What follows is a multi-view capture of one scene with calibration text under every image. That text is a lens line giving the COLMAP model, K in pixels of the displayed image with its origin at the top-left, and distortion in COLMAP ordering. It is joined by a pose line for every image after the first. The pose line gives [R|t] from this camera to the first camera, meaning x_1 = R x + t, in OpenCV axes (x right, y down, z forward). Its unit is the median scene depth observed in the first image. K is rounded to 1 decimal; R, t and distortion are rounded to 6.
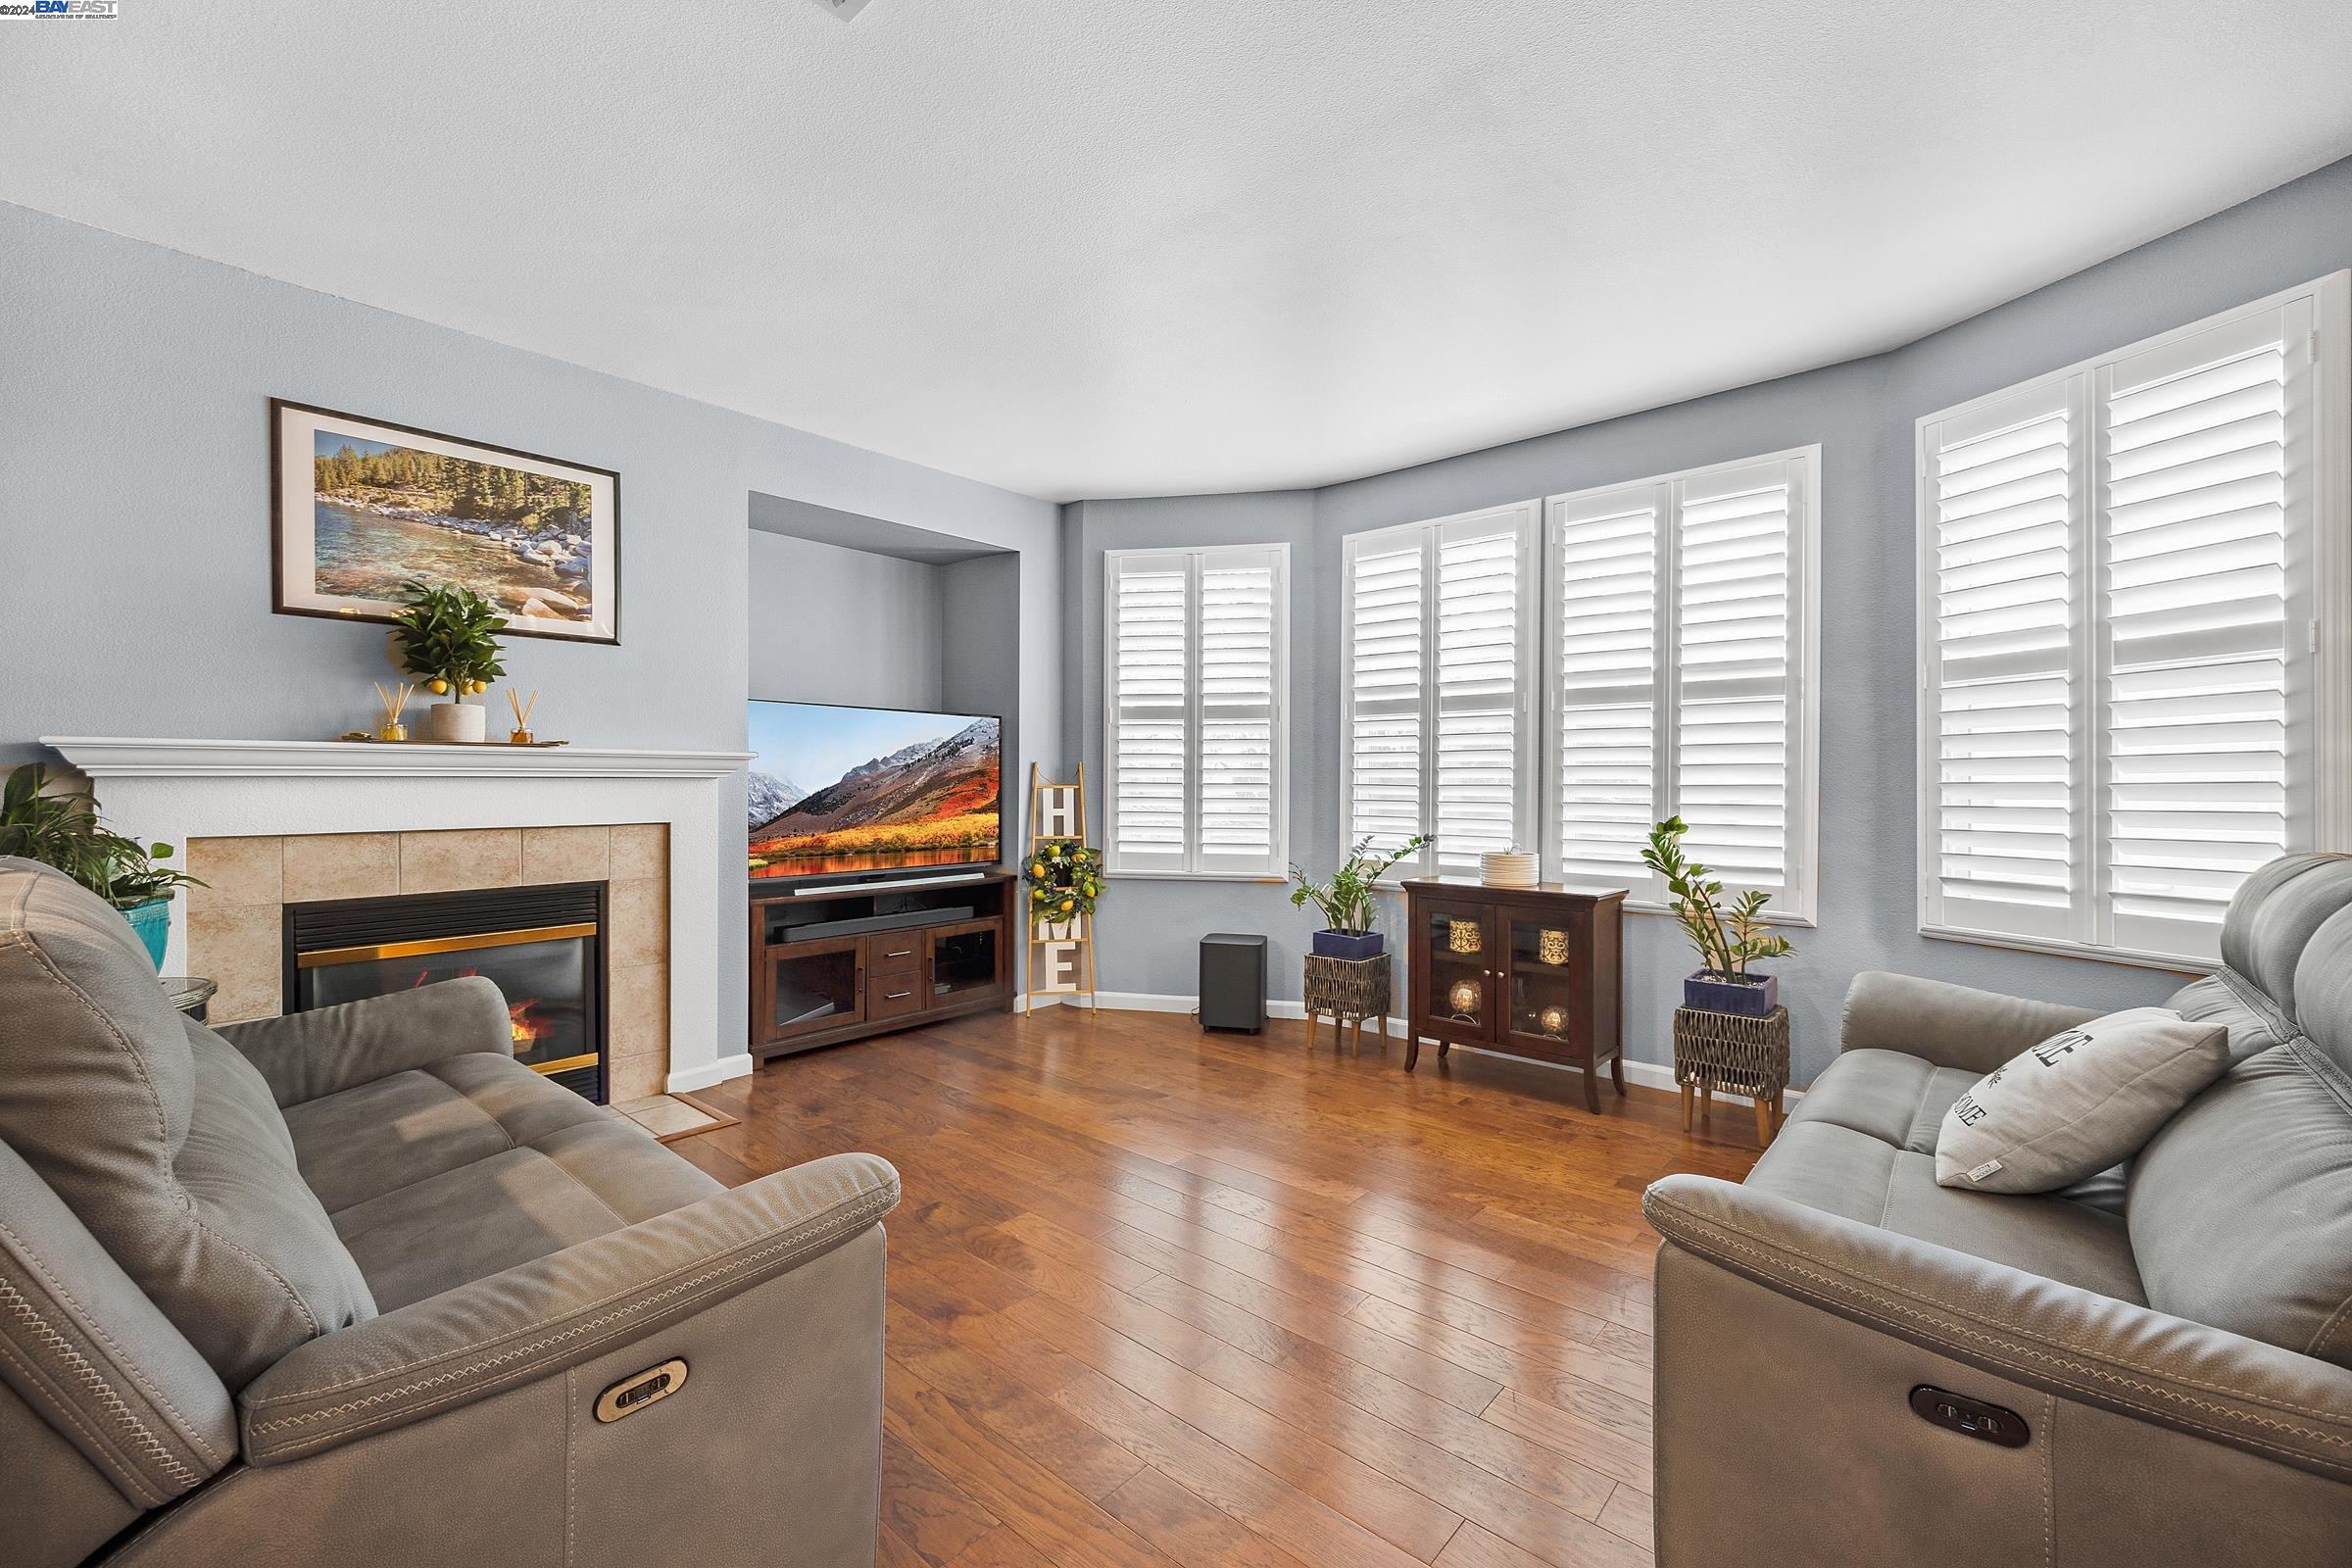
lens RADIAL K [[947.8, 0, 1164.4], [0, 947.8, 781.1], [0, 0, 1]] dist [-0.003228, 0.000516]
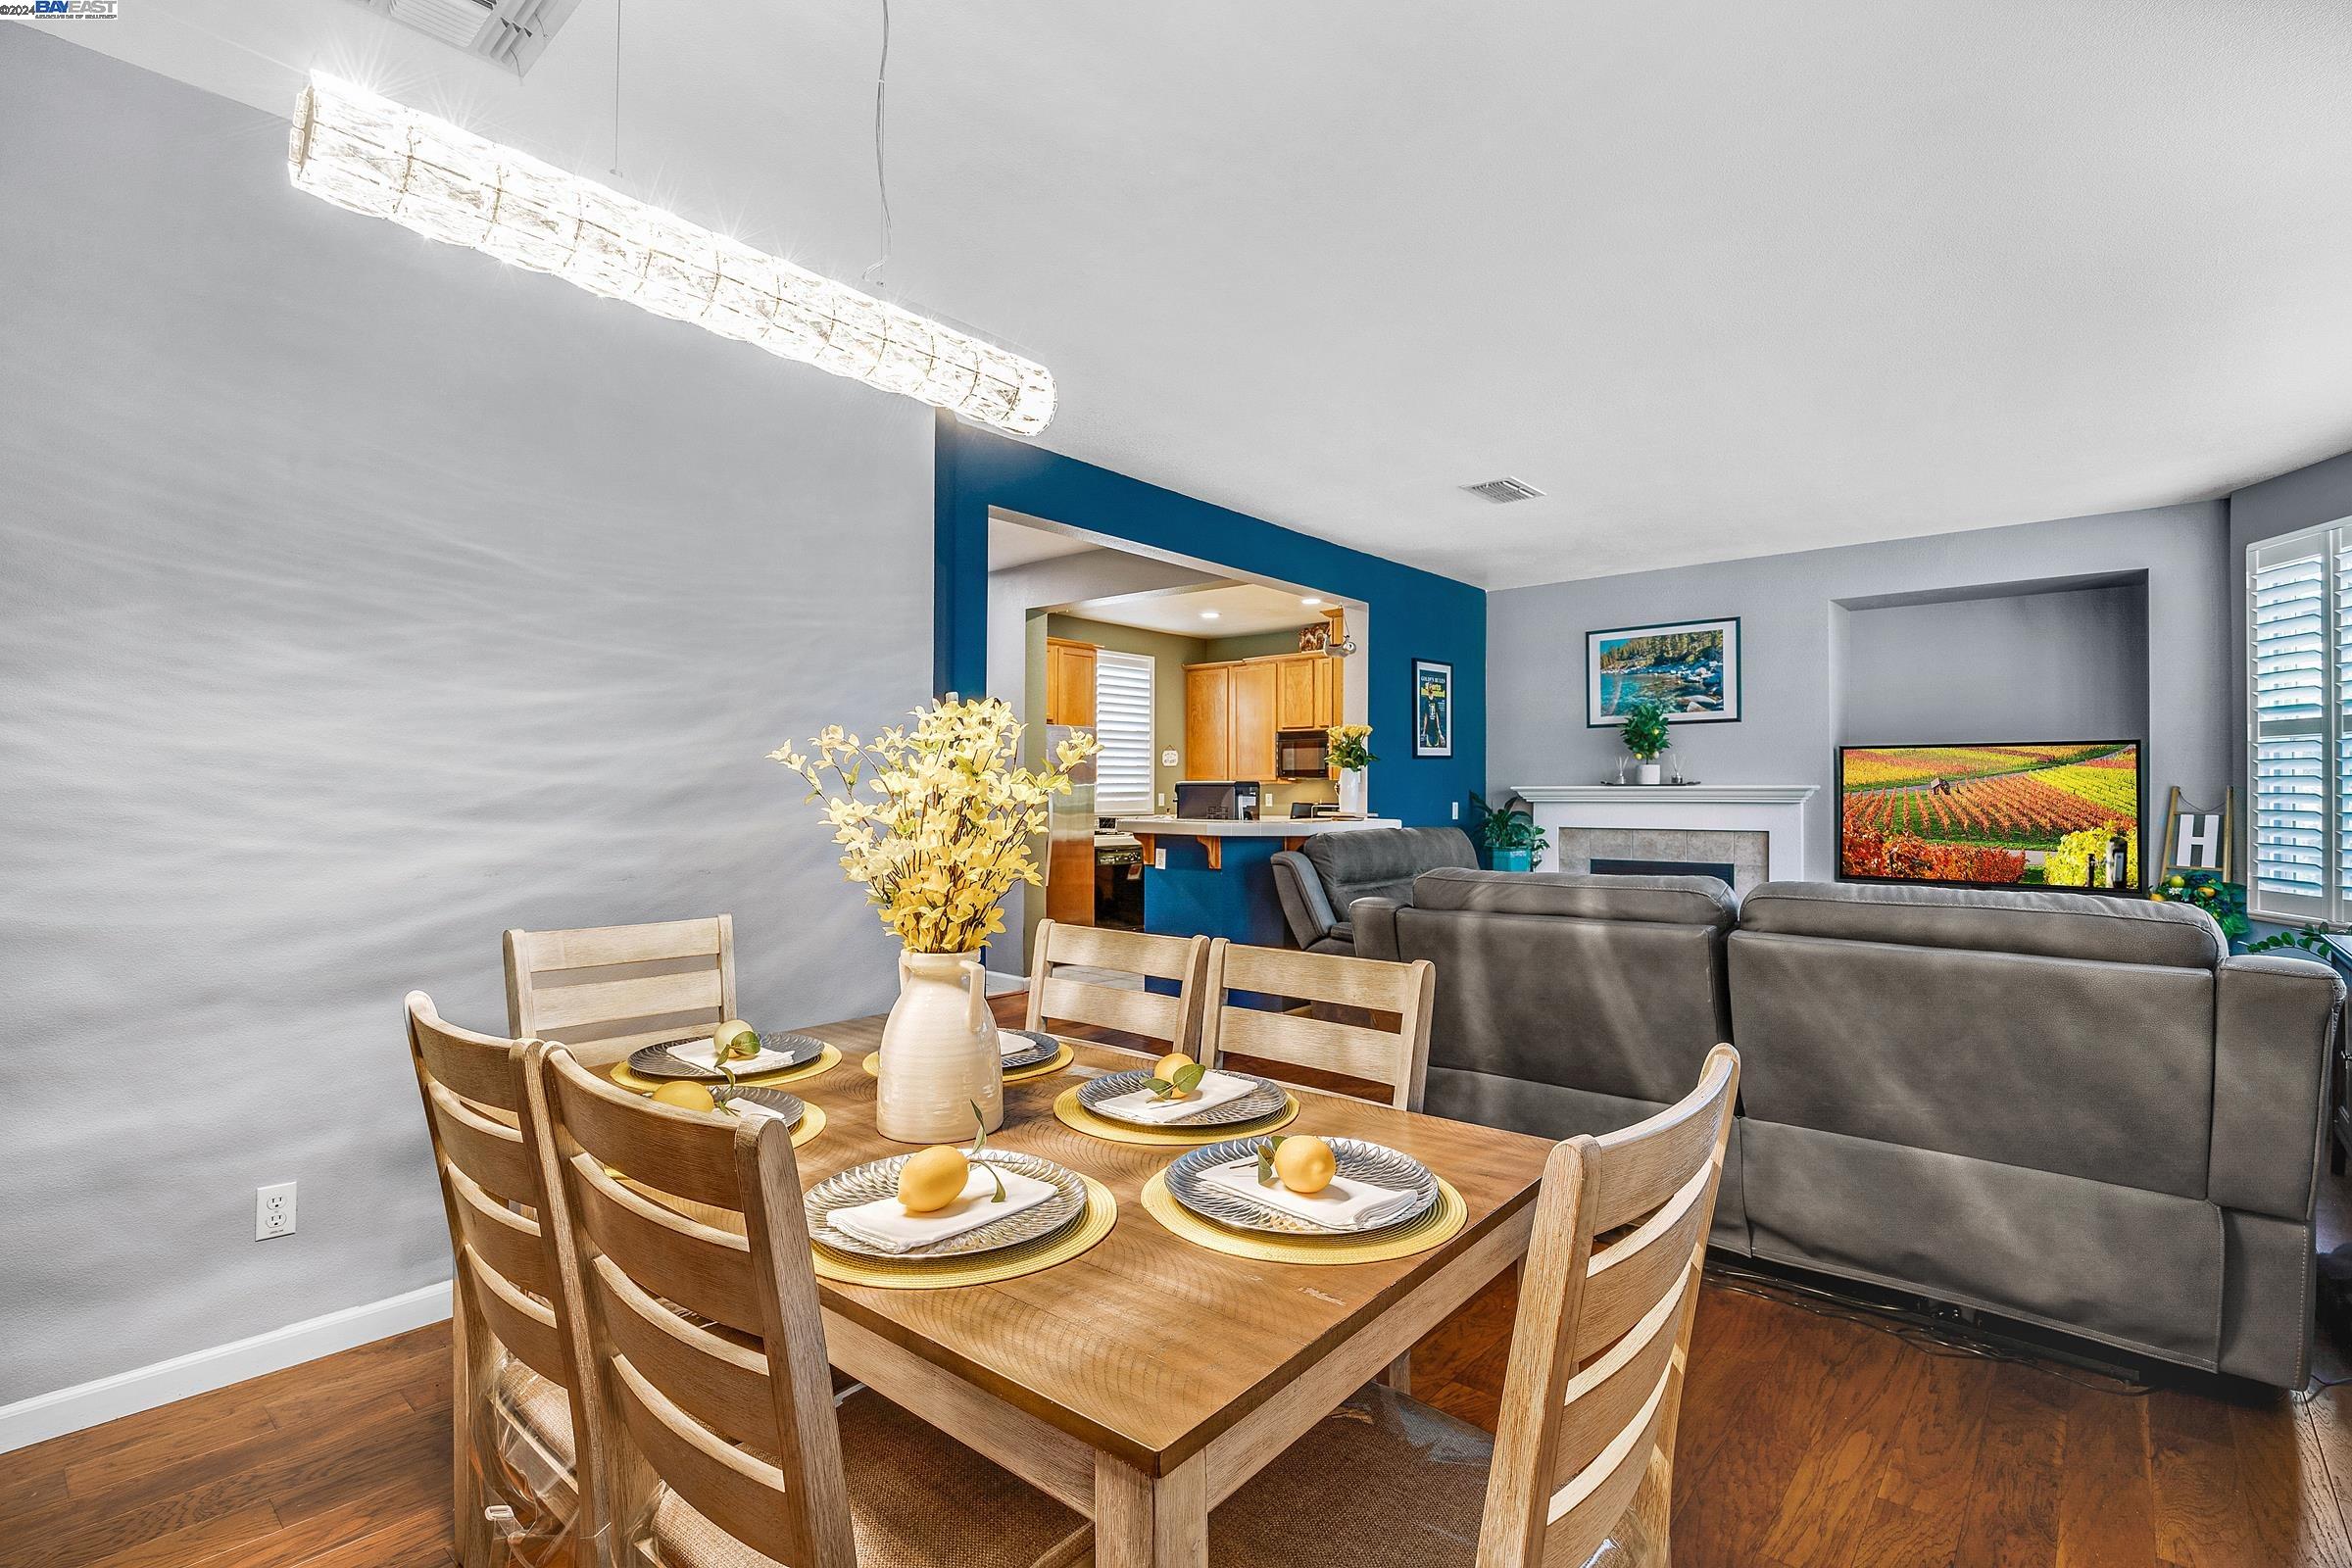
lens RADIAL K [[1083.8, 0, 1162.4], [0, 1083.8, 786.0], [0, 0, 1]] dist [-0.012433, -0.001166]
pose [[0.003125, -0.007051, -0.999970, 1.176808], [0.000364, 0.999975, -0.007050, -0.017728], [0.999995, -0.000342, 0.003127, -0.006169]]
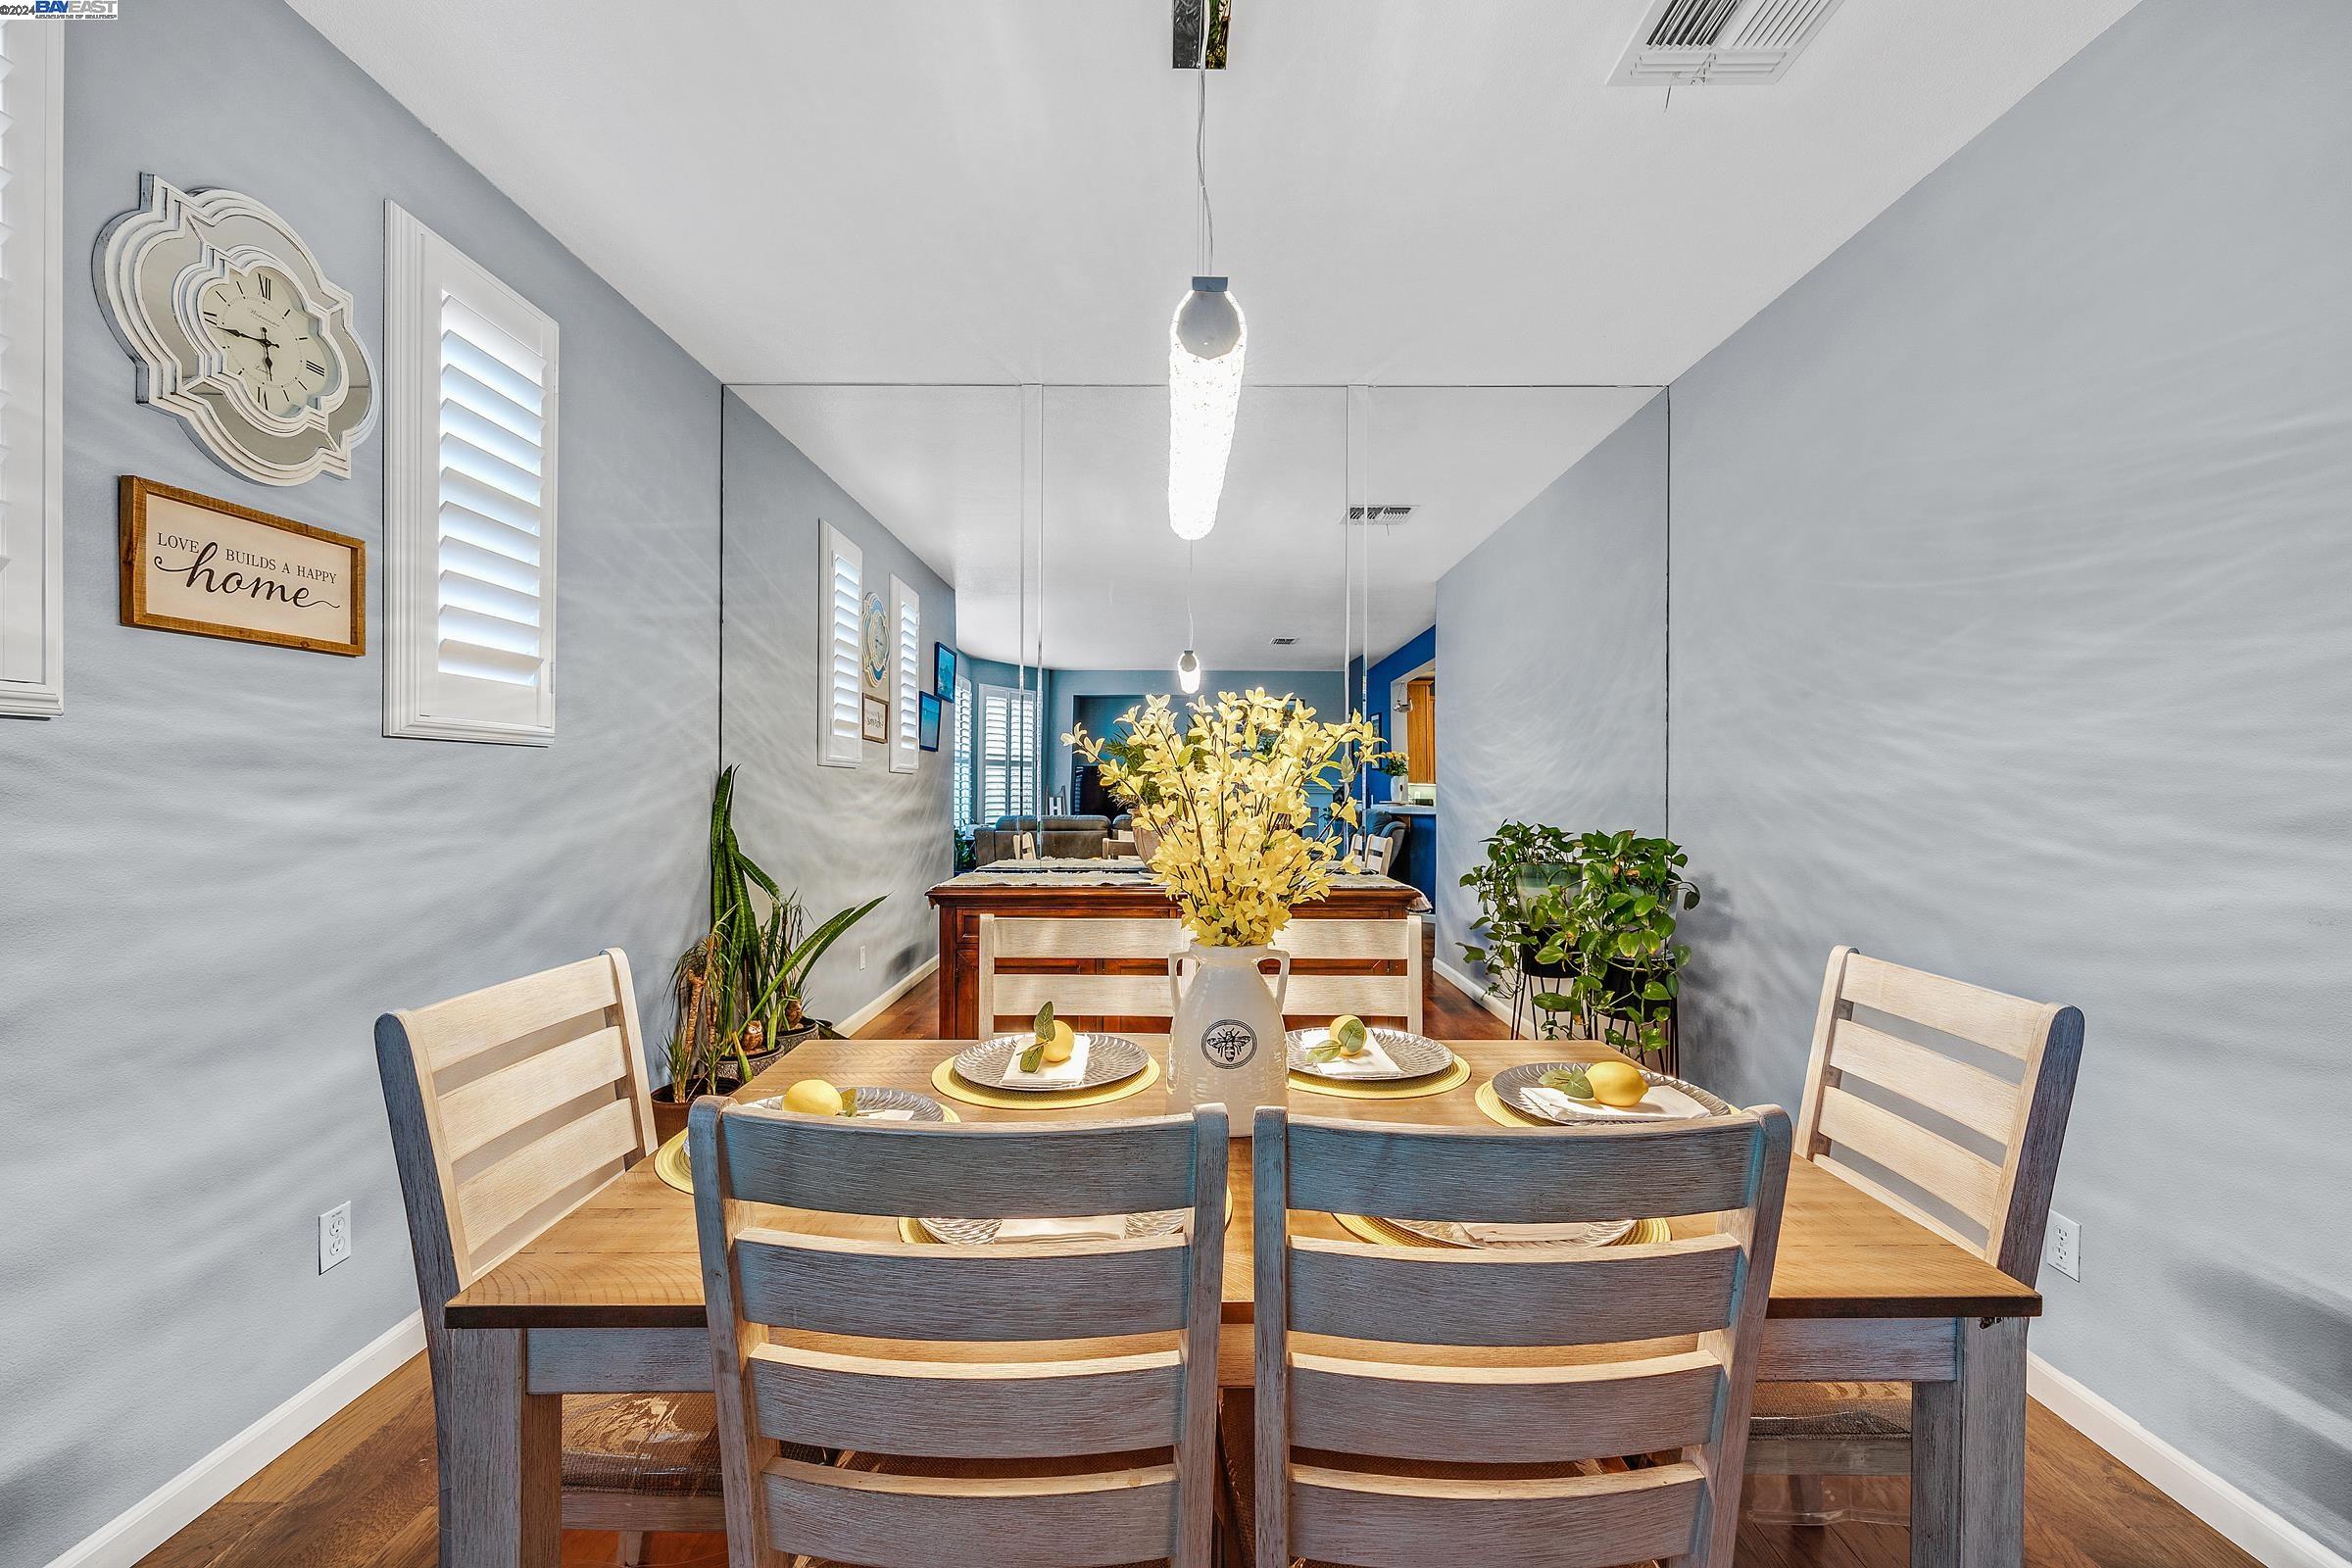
lens RADIAL K [[947.8, 0, 1187.0], [0, 947.8, 771.1], [0, 0, 1]] dist [-0.003228, 0.000516]
pose [[-0.666379, 0.004697, 0.745599, 0.532416], [-0.010499, 0.999822, -0.015681, -0.017669], [-0.745540, -0.018277, -0.666211, 0.158152]]
